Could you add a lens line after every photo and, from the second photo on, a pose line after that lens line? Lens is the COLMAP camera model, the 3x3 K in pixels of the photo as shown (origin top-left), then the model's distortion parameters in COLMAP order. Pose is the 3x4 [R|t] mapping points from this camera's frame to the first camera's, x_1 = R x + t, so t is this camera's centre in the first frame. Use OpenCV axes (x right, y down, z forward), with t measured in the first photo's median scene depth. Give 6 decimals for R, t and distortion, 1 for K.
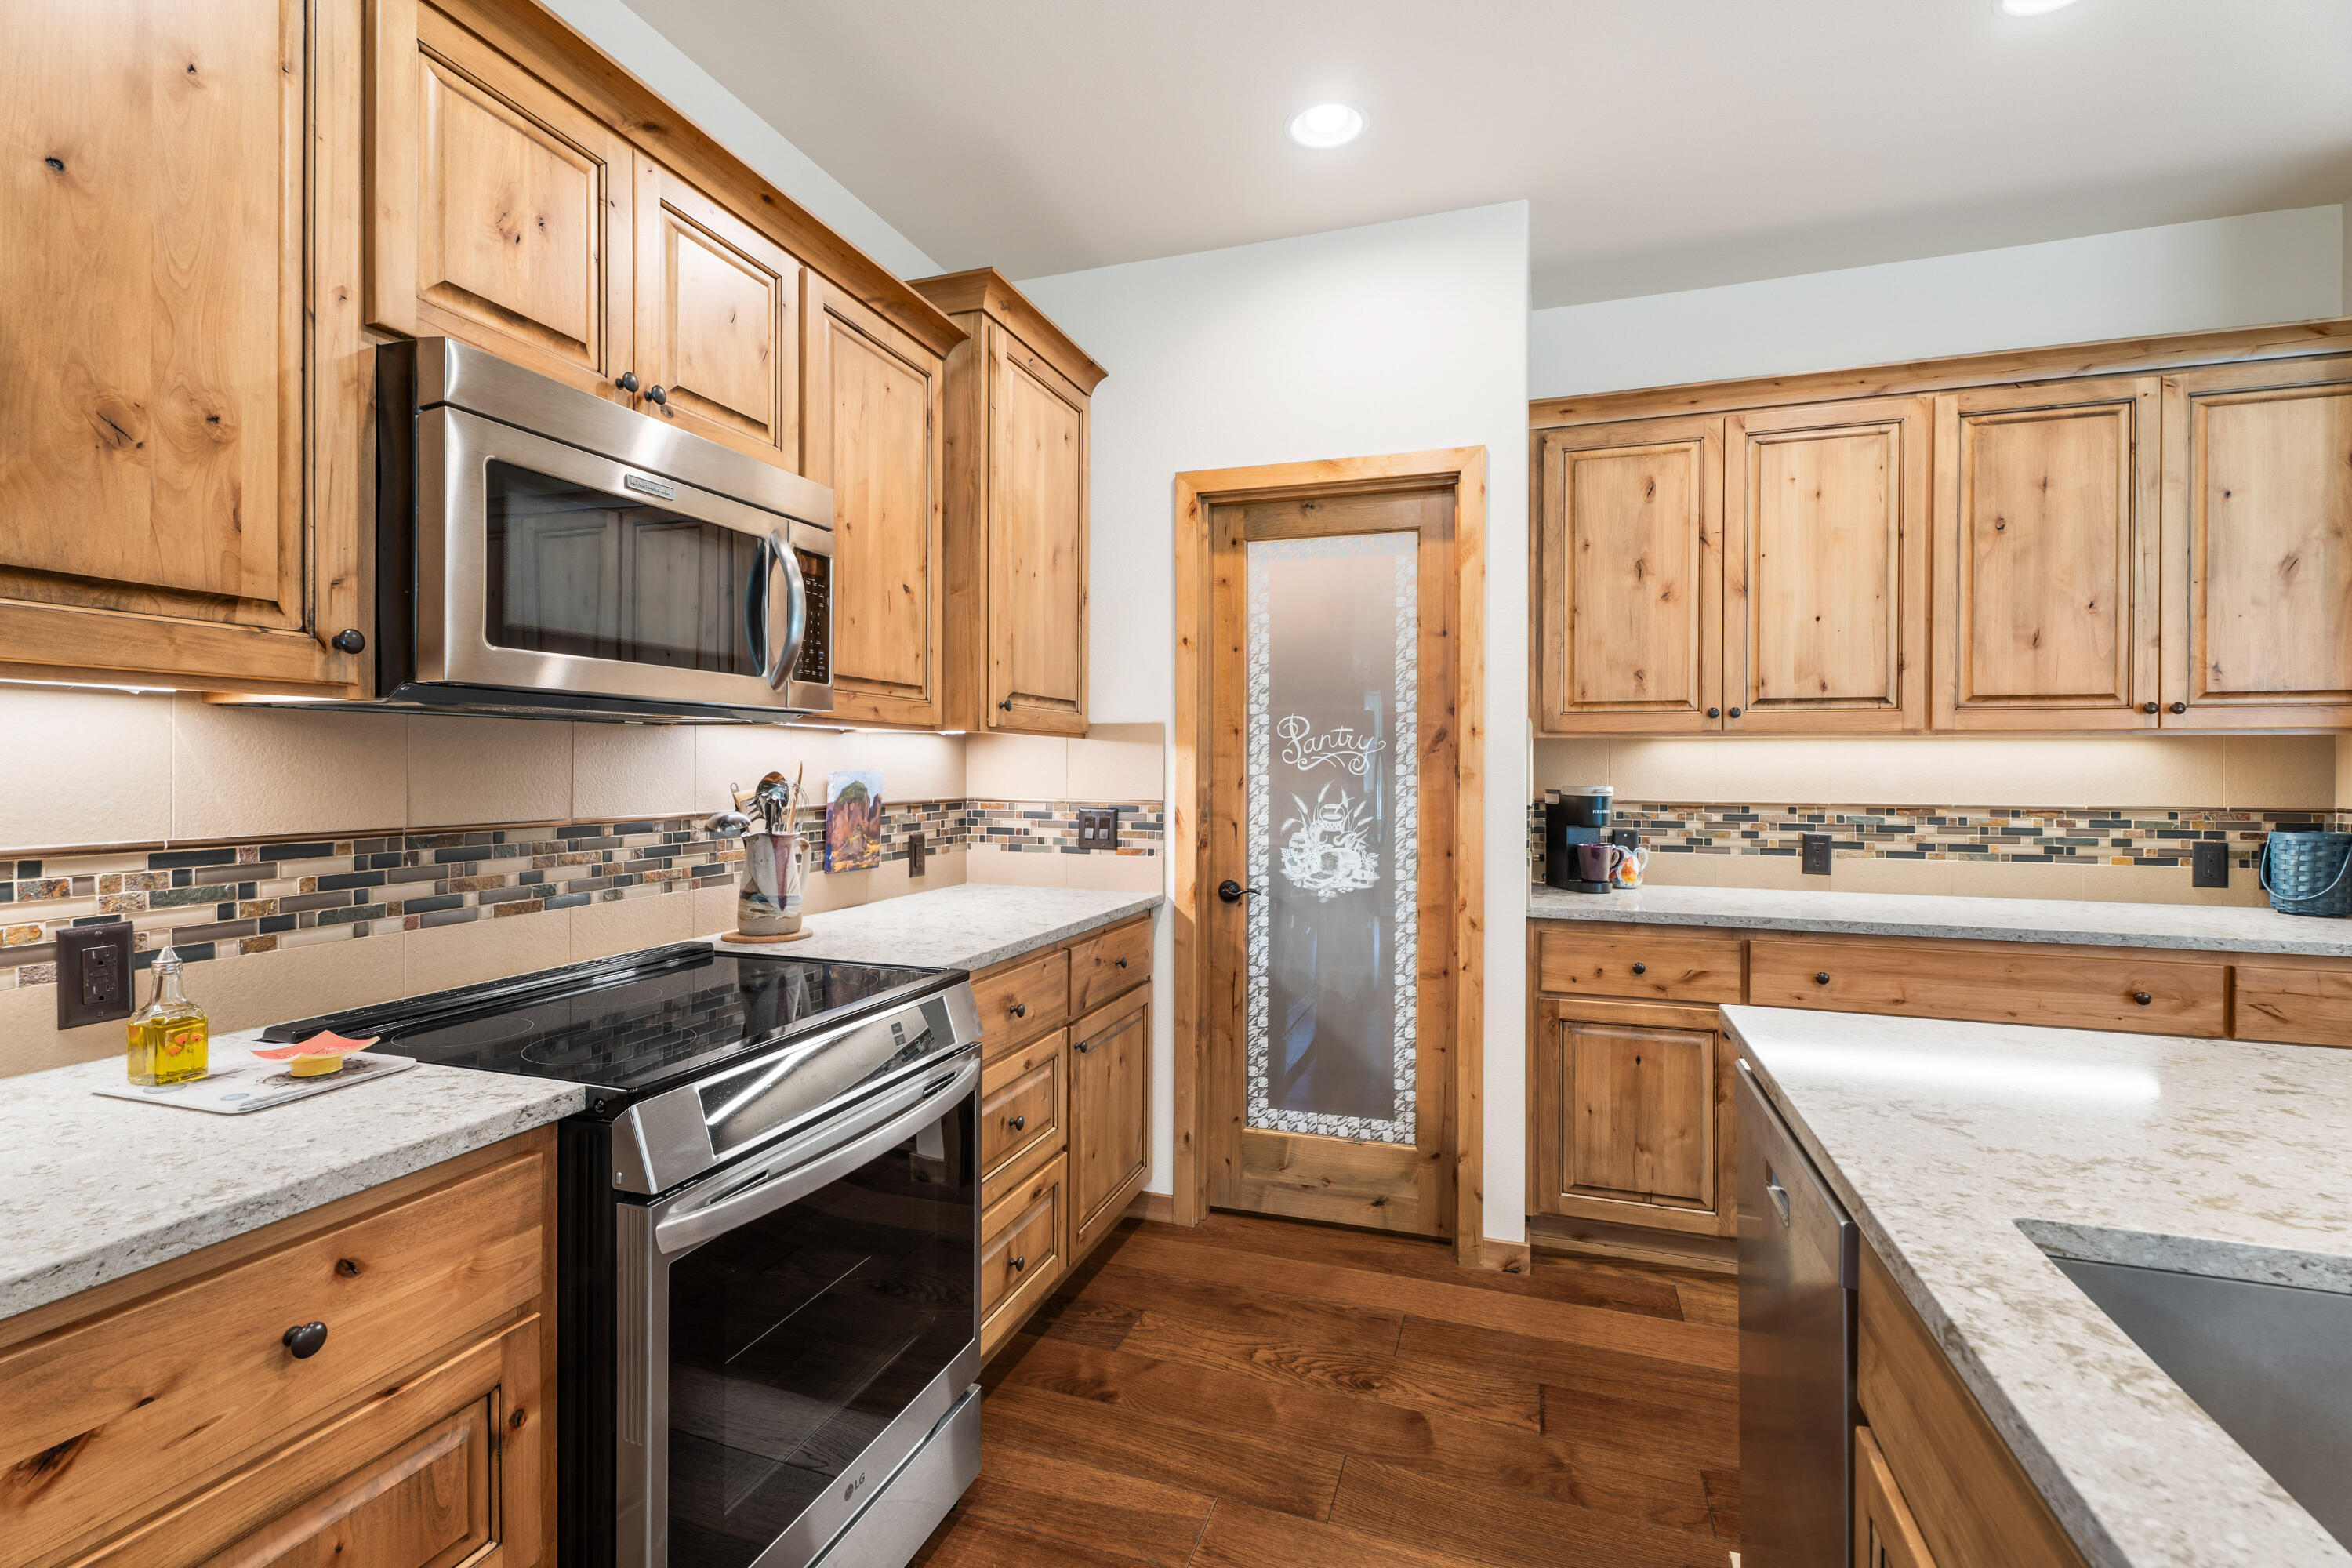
lens RADIAL K [[1051.1, 0, 1161.8], [0, 1051.1, 776.8], [0, 0, 1]] dist [0.003404, -0.000676]
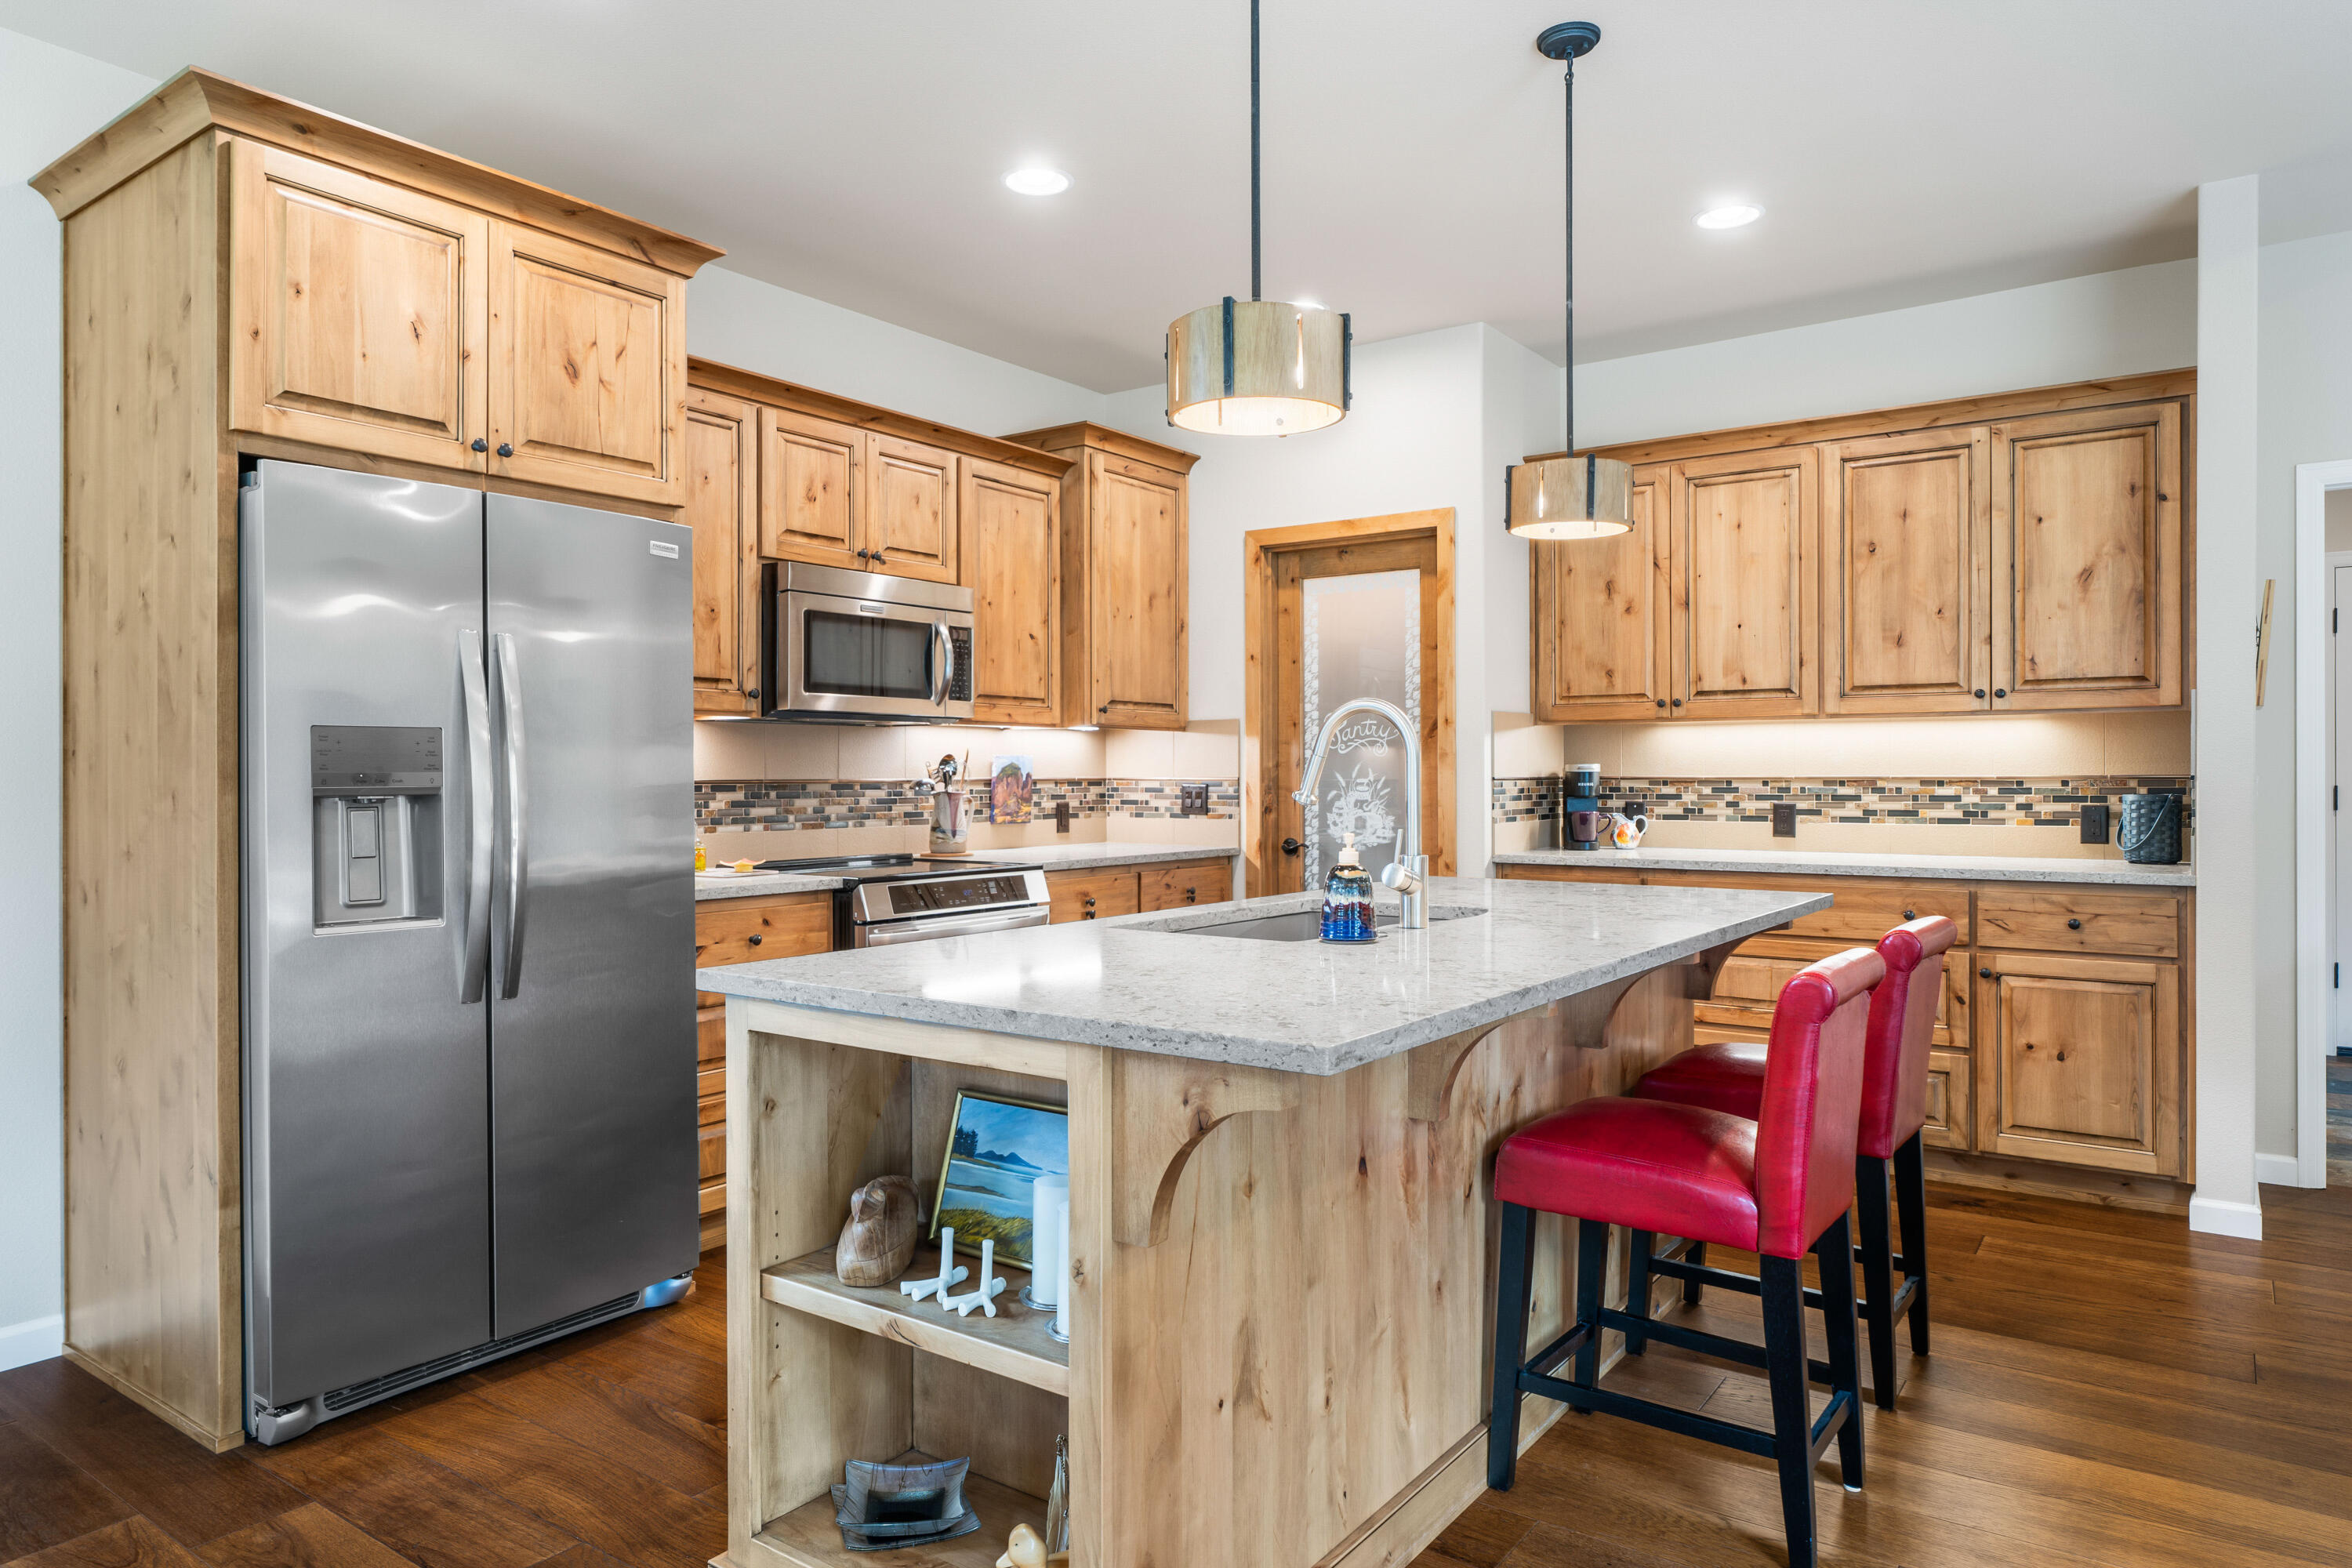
lens RADIAL K [[1424.7, 0, 1193.4], [0, 1424.7, 783.1], [0, 0, 1]] dist [-0.003649, 0.000818]
pose [[0.963835, -0.005737, -0.266438, 0.467462], [0.004497, 0.999976, -0.005264, 0.042825], [0.266462, 0.003876, 0.963838, -0.823763]]
